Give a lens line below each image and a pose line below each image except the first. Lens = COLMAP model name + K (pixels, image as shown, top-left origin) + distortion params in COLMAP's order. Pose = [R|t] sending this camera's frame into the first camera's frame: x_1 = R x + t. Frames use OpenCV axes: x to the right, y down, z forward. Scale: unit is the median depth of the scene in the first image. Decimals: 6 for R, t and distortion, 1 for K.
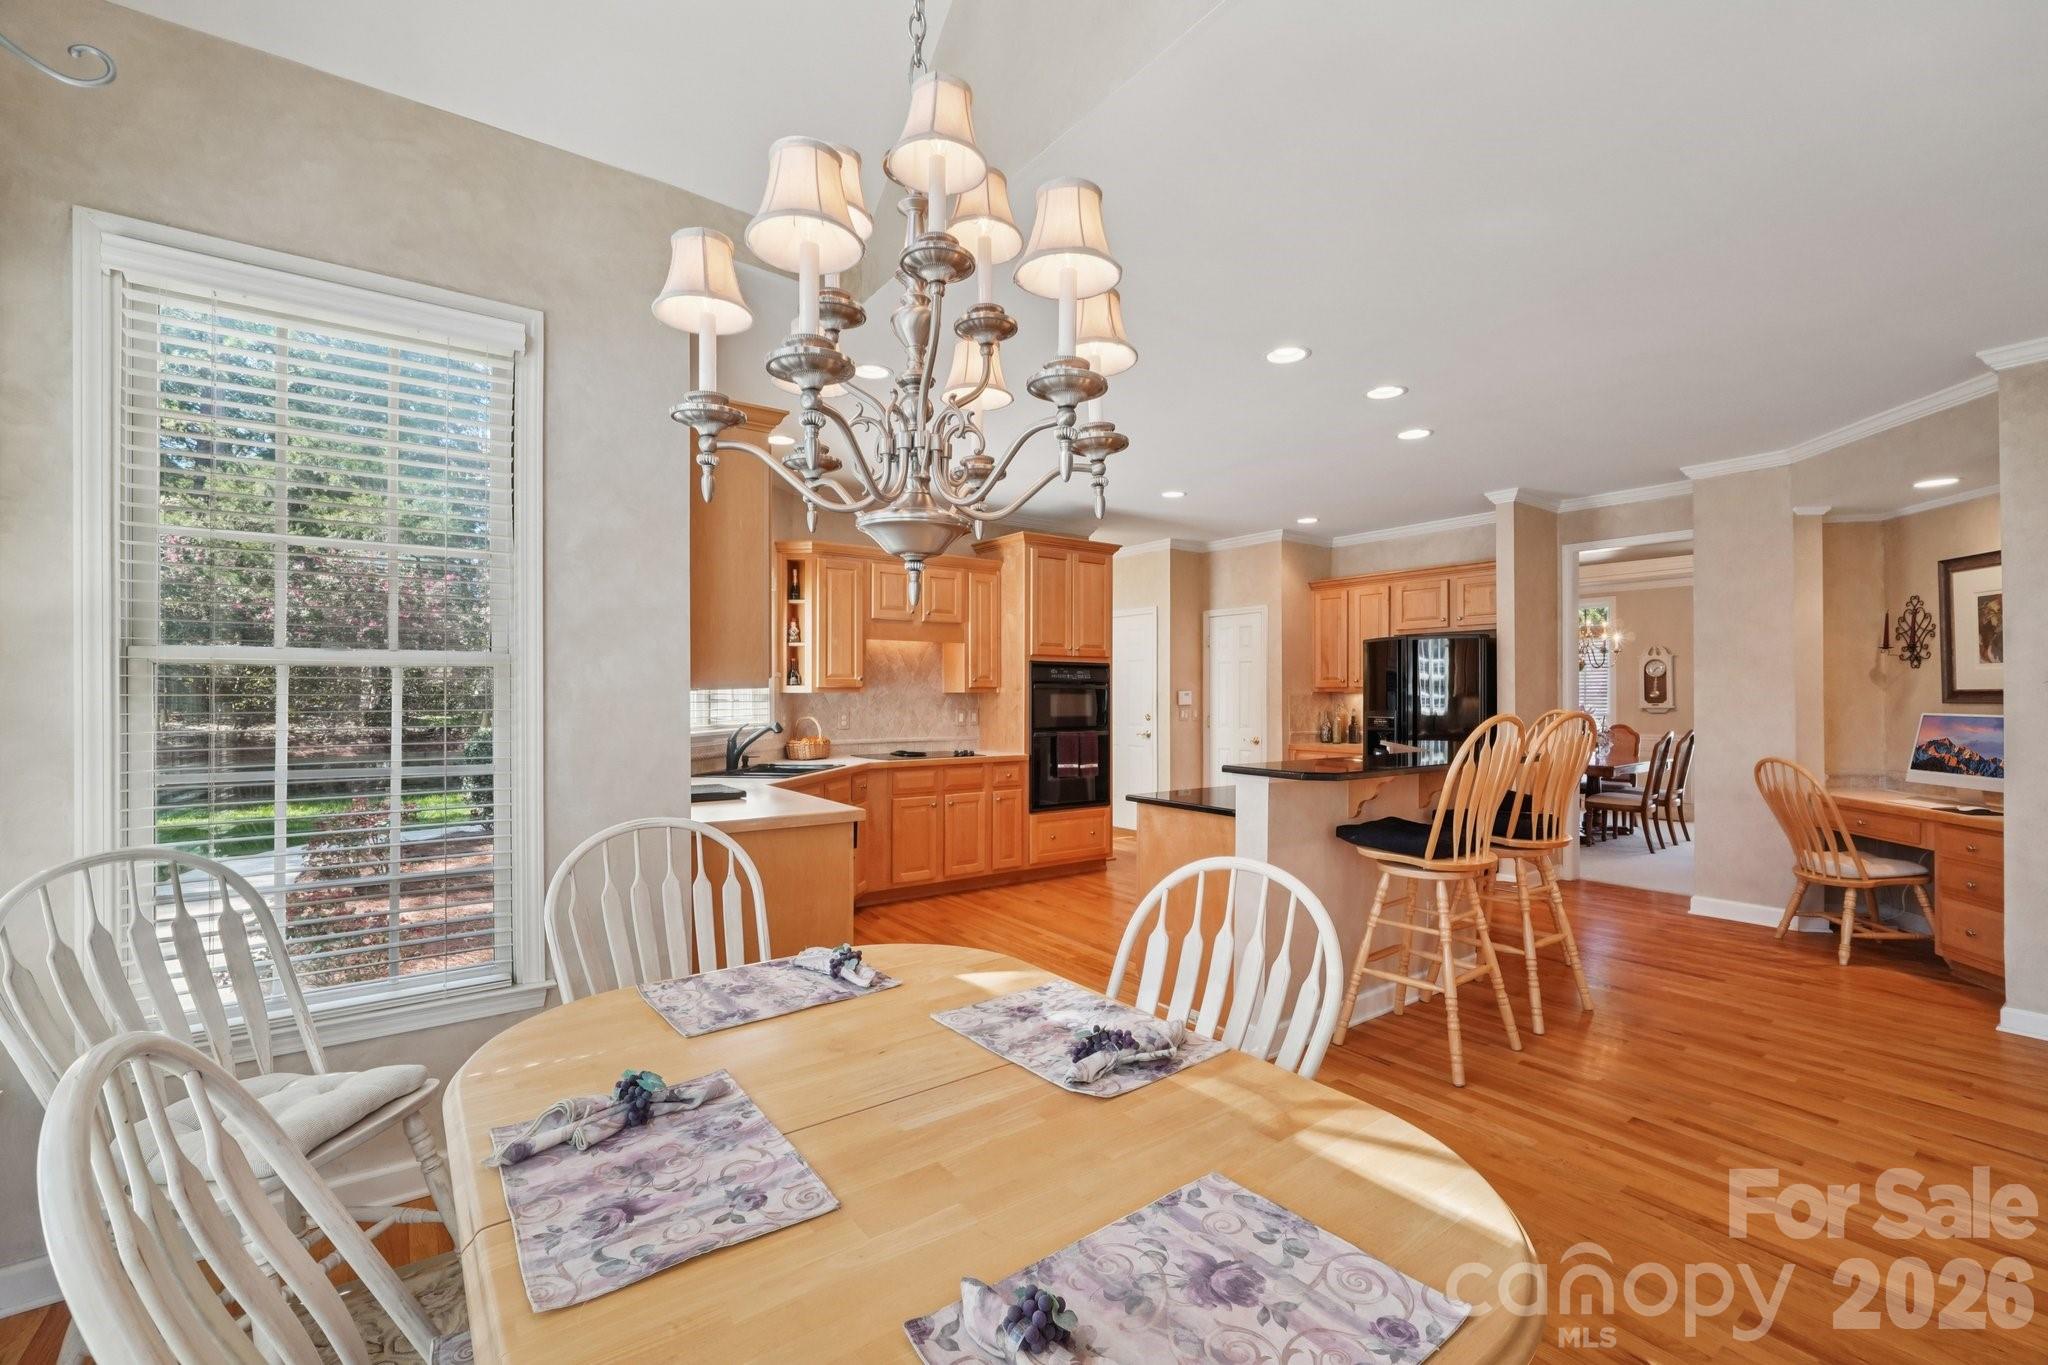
lens RADIAL K [[866.9, 0, 1028.1], [0, 866.9, 685.6], [0, 0, 1]] dist [-0.018537, 0.007524]
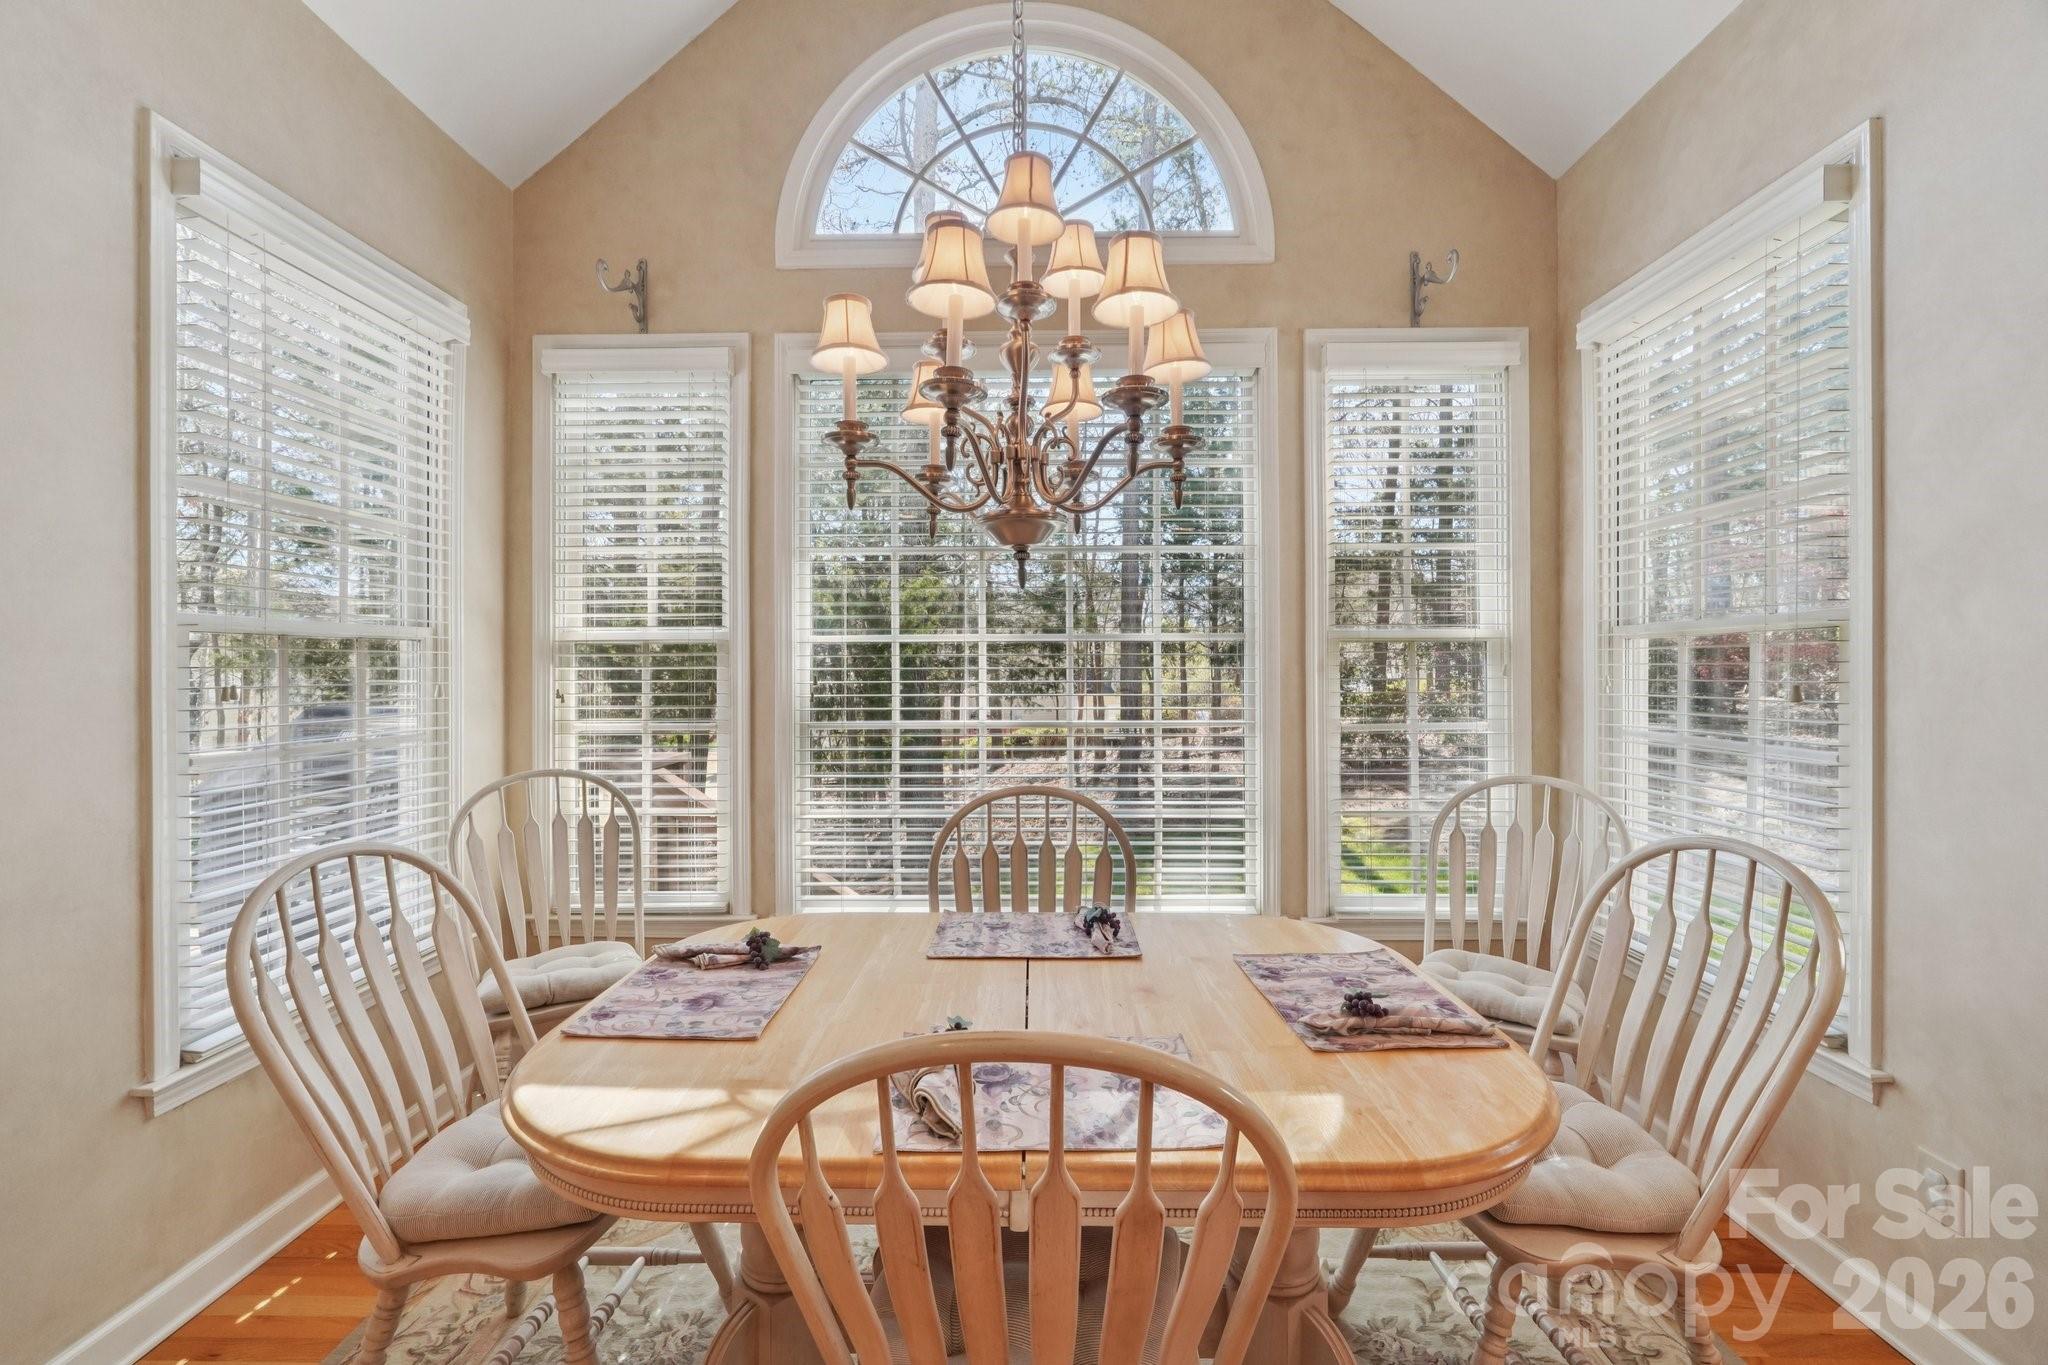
lens RADIAL K [[861.1, 0, 1021.4], [0, 861.1, 671.4], [0, 0, 1]] dist [-0.018473, 0.008421]
pose [[-0.609116, 0.003485, -0.793073, 0.163659], [0.011008, 0.999931, -0.004061, 0.005556], [0.793005, -0.011204, -0.609113, 0.348184]]
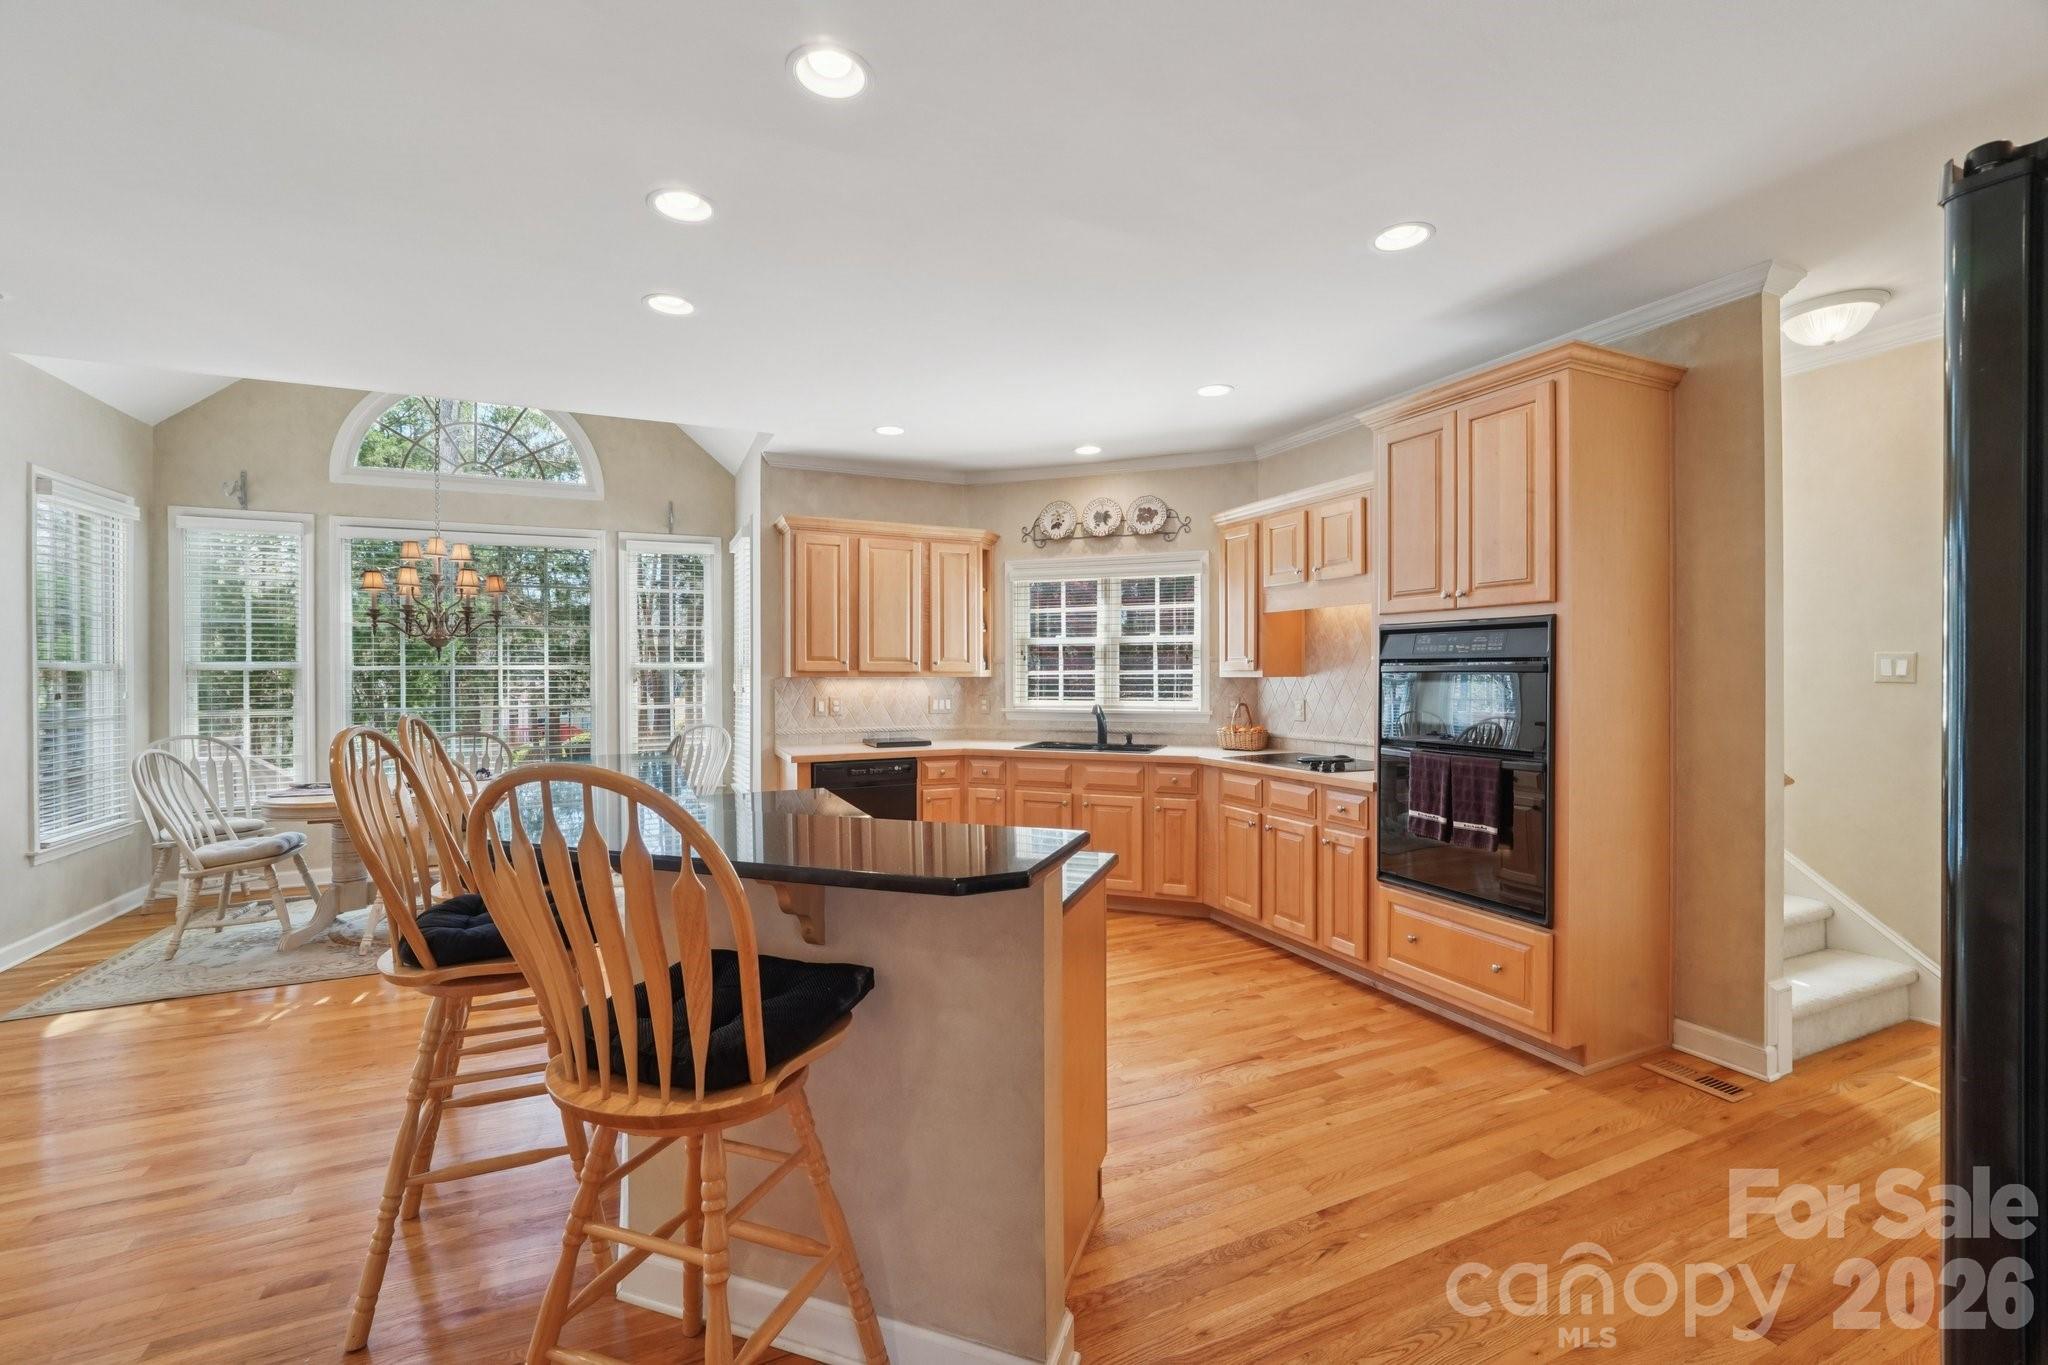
lens RADIAL K [[861.1, 0, 1021.4], [0, 861.1, 671.4], [0, 0, 1]] dist [-0.018473, 0.008421]
pose [[-0.203829, 0.000636, -0.979006, 0.623758], [0.013946, 0.999900, -0.002254, 0.001028], [0.978907, -0.014113, -0.203818, 0.875113]]
